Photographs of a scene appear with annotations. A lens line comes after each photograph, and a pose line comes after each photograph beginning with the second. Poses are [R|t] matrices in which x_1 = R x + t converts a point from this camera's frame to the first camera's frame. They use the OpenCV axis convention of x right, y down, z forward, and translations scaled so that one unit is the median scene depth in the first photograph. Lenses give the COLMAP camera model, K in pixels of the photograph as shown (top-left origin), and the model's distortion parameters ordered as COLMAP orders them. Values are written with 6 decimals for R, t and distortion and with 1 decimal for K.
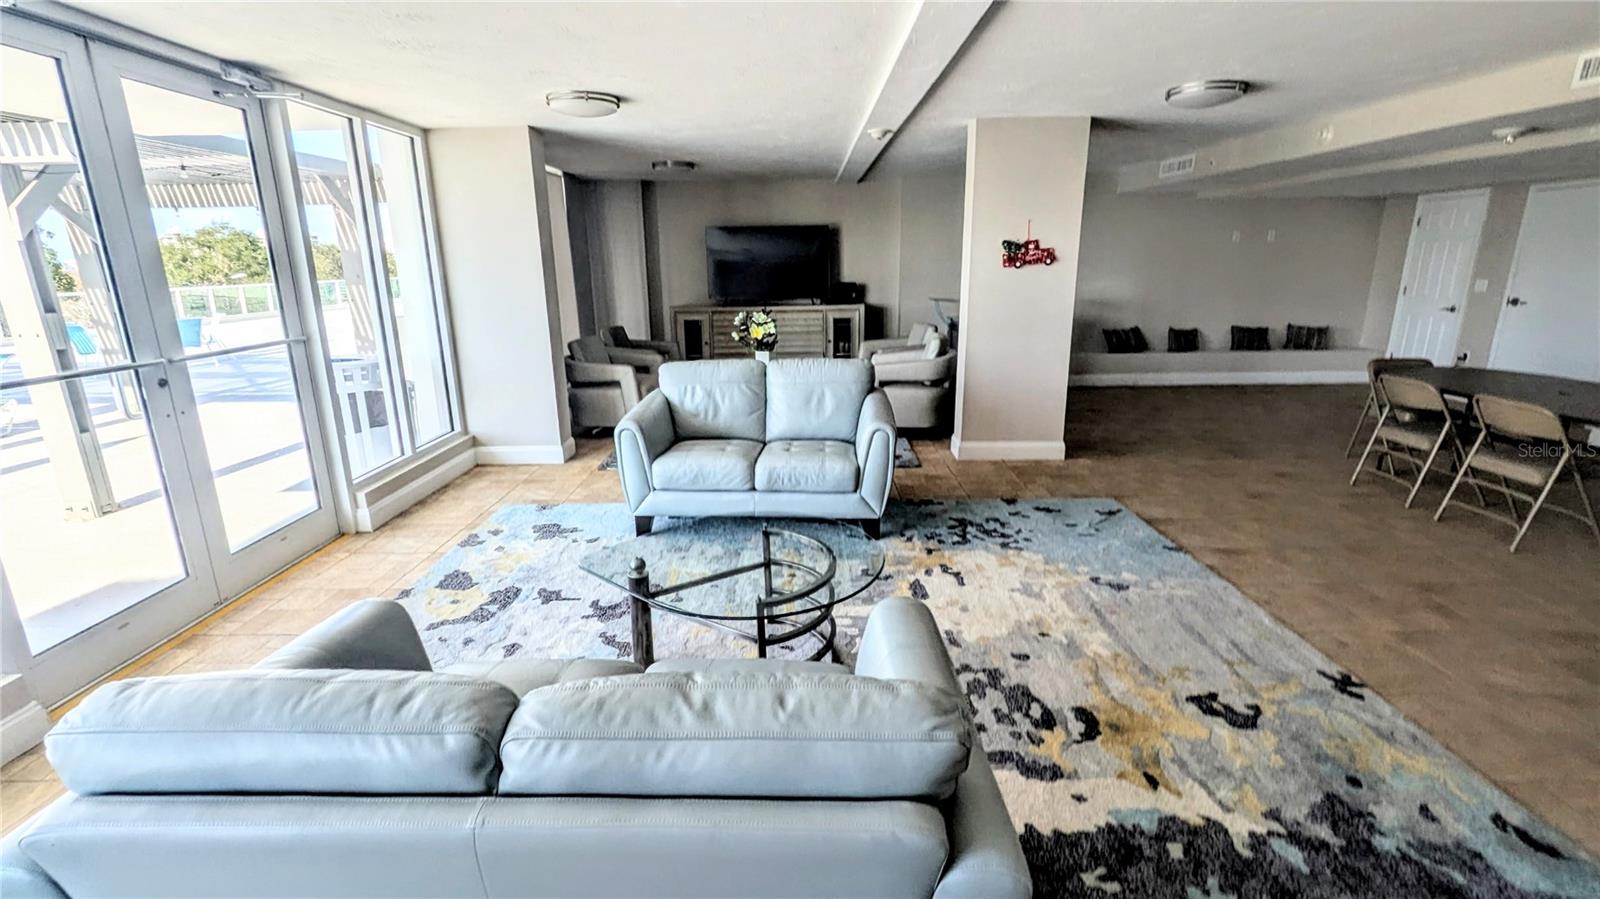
lens RADIAL K [[708.2, 0, 800.0], [0, 708.2, 449.5], [0, 0, 1]] dist [-0.001050, -0.000149]
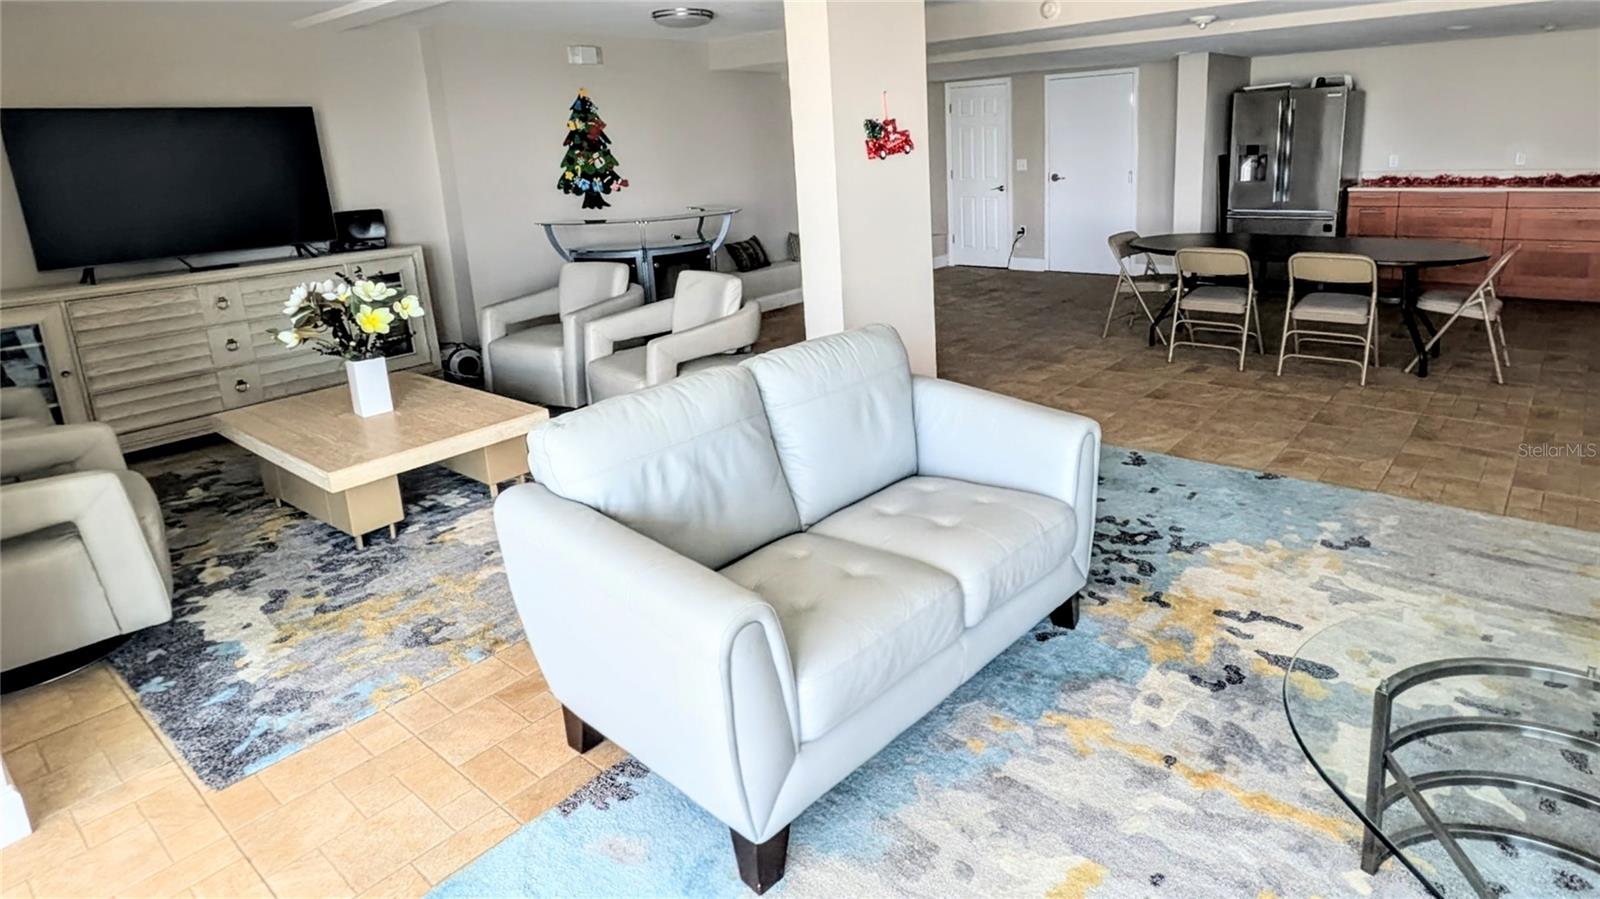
lens RADIAL K [[888.7, 0, 804.3], [0, 888.7, 337.6], [0, 0, 1]] dist [0.005677, 0.000729]
pose [[0.623031, -0.184720, 0.760073, -0.480445], [0.240002, 0.969989, 0.039007, -0.158642], [-0.744467, 0.158116, 0.648666, 0.591999]]
